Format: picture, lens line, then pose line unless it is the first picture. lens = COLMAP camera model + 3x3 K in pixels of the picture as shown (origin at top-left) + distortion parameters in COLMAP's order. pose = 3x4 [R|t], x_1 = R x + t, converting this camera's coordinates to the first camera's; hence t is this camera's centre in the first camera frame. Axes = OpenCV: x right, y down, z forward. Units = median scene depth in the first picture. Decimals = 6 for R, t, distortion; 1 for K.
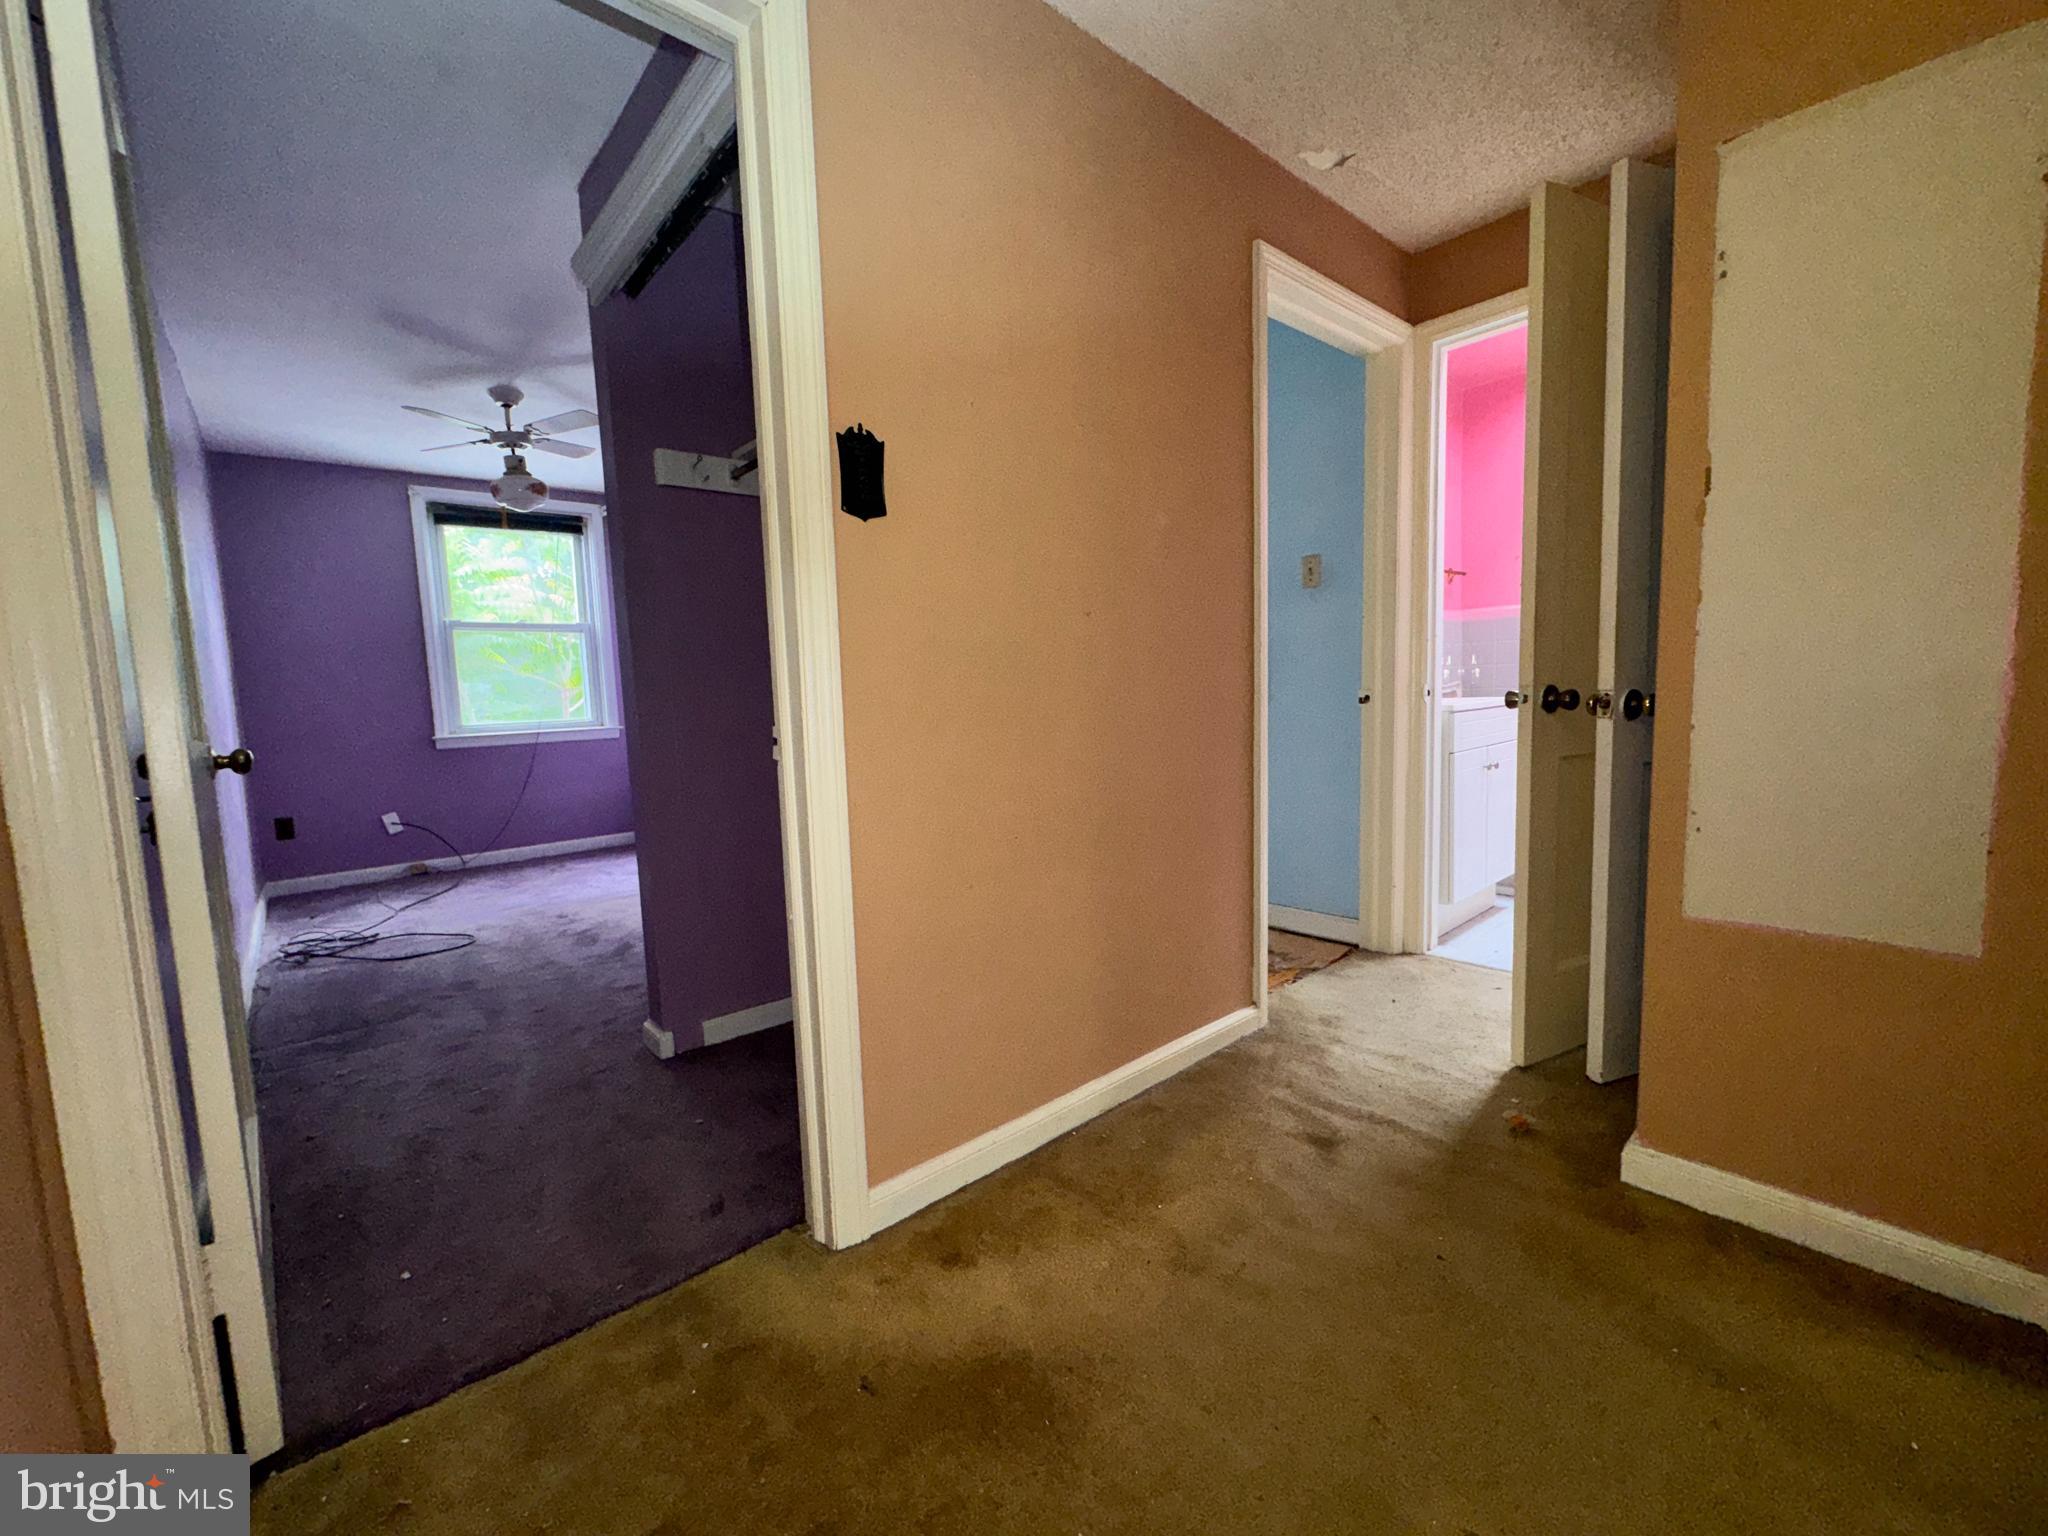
lens RADIAL K [[817.7, 0, 1019.5], [0, 817.7, 767.2], [0, 0, 1]] dist [-0.004454, 0.000621]
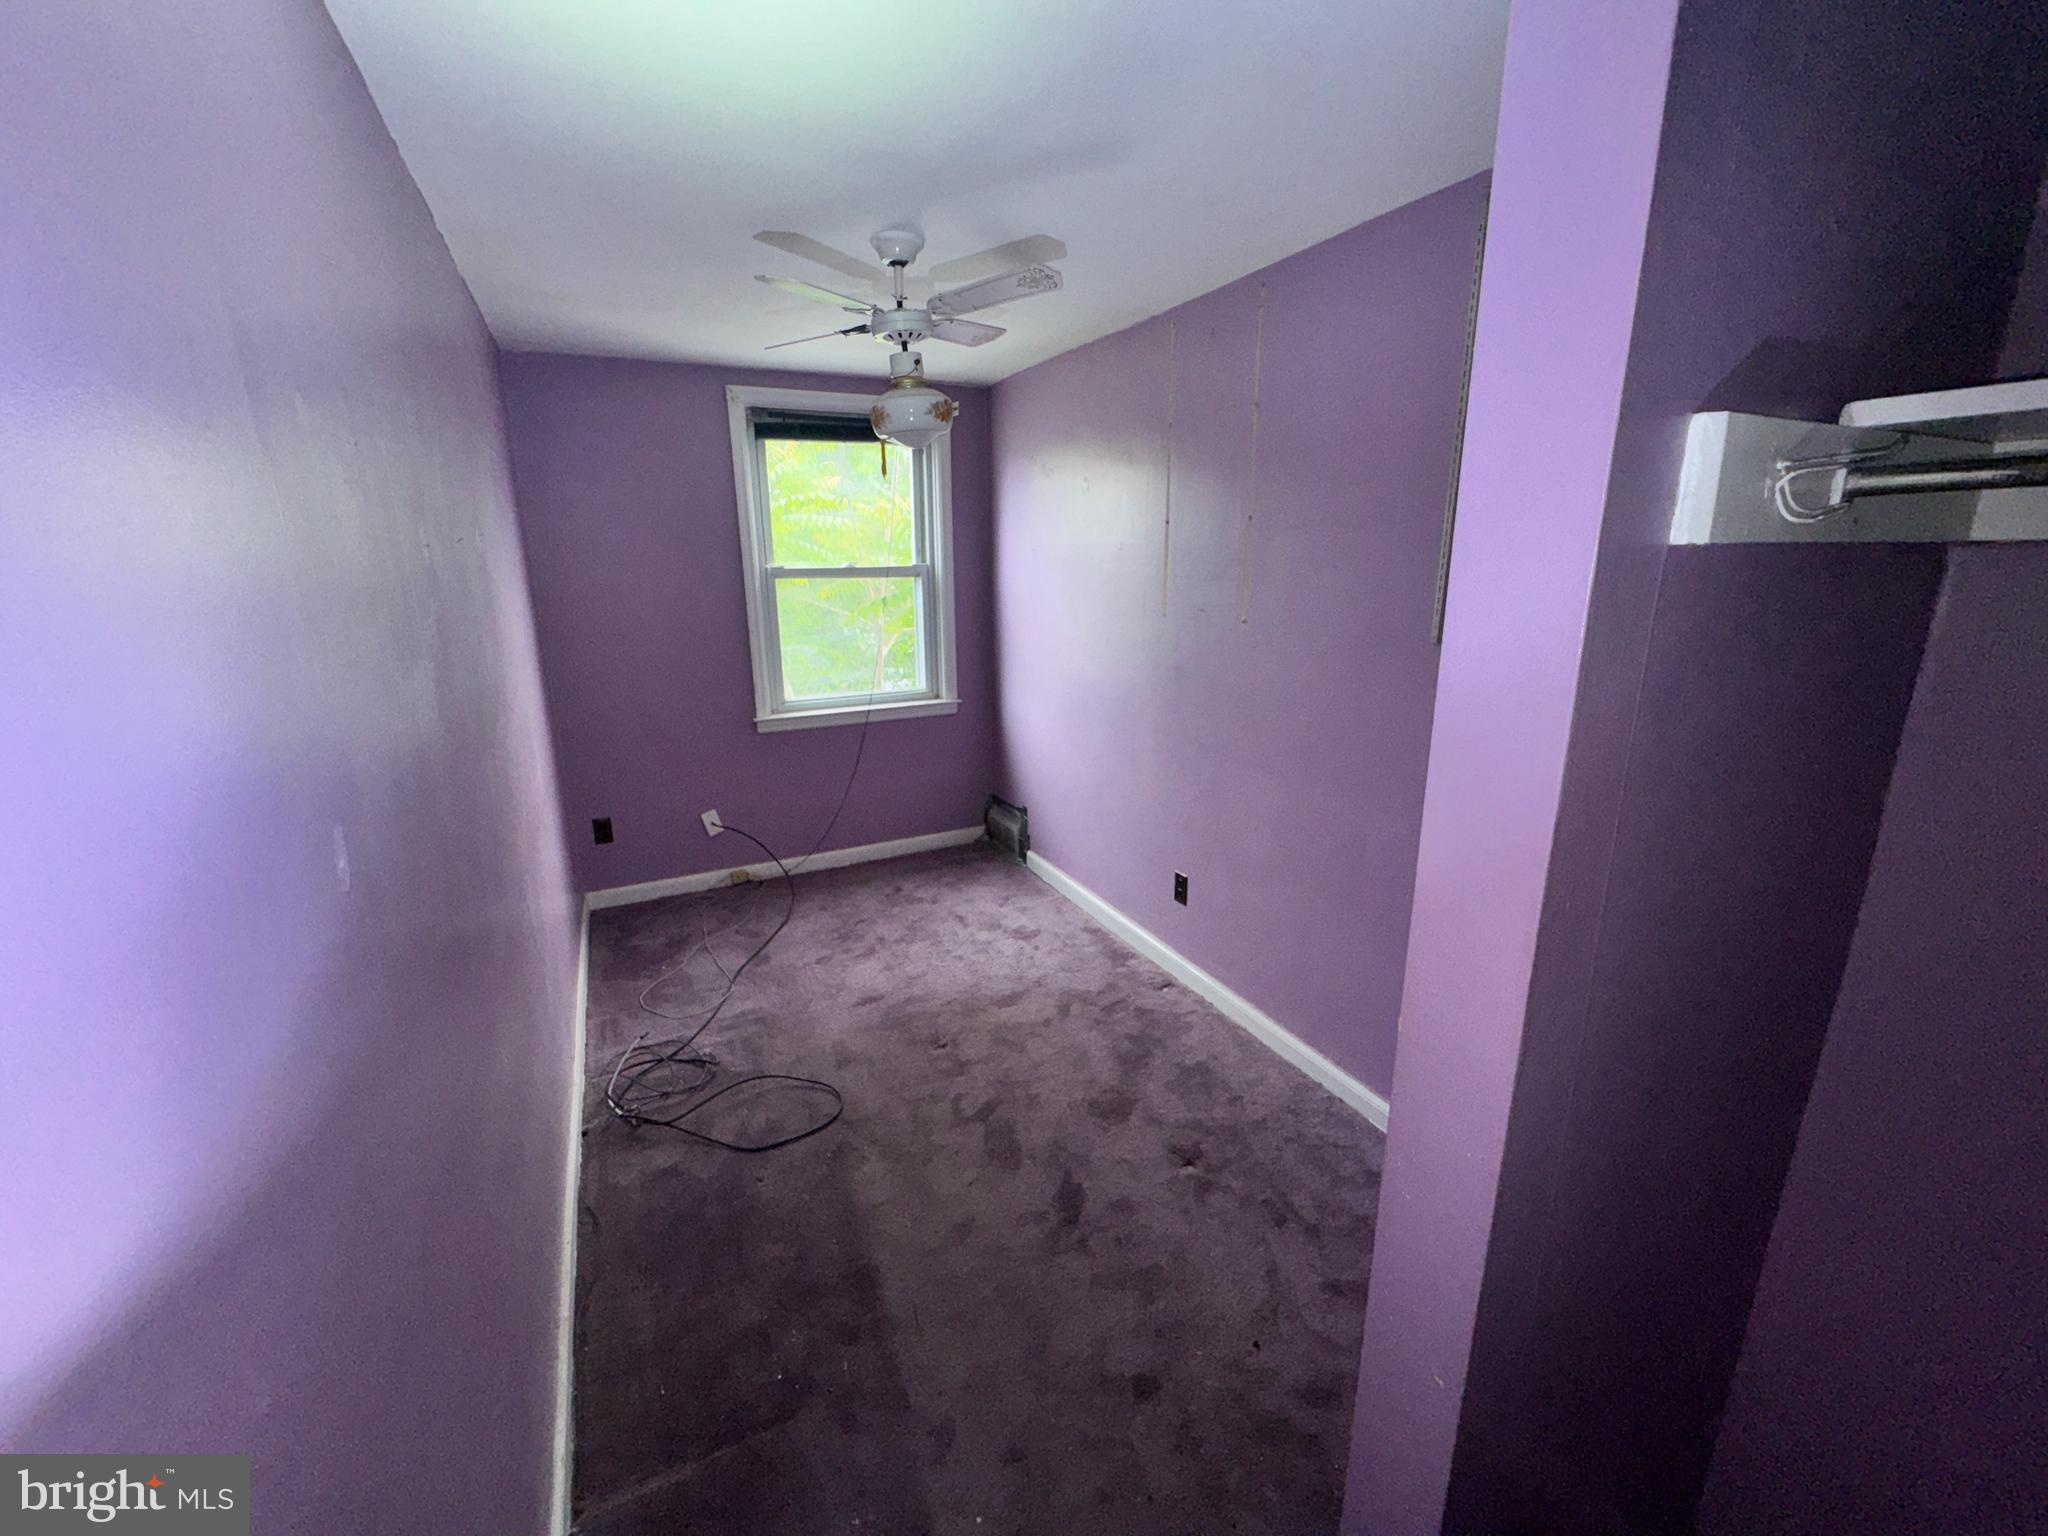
lens RADIAL K [[817.7, 0, 1019.5], [0, 817.7, 767.2], [0, 0, 1]] dist [-0.004454, 0.000621]
pose [[0.964889, 0.093001, -0.245640, -0.270108], [-0.052377, 0.984561, 0.167023, -0.138511], [0.257381, -0.148293, 0.954863, 0.298501]]
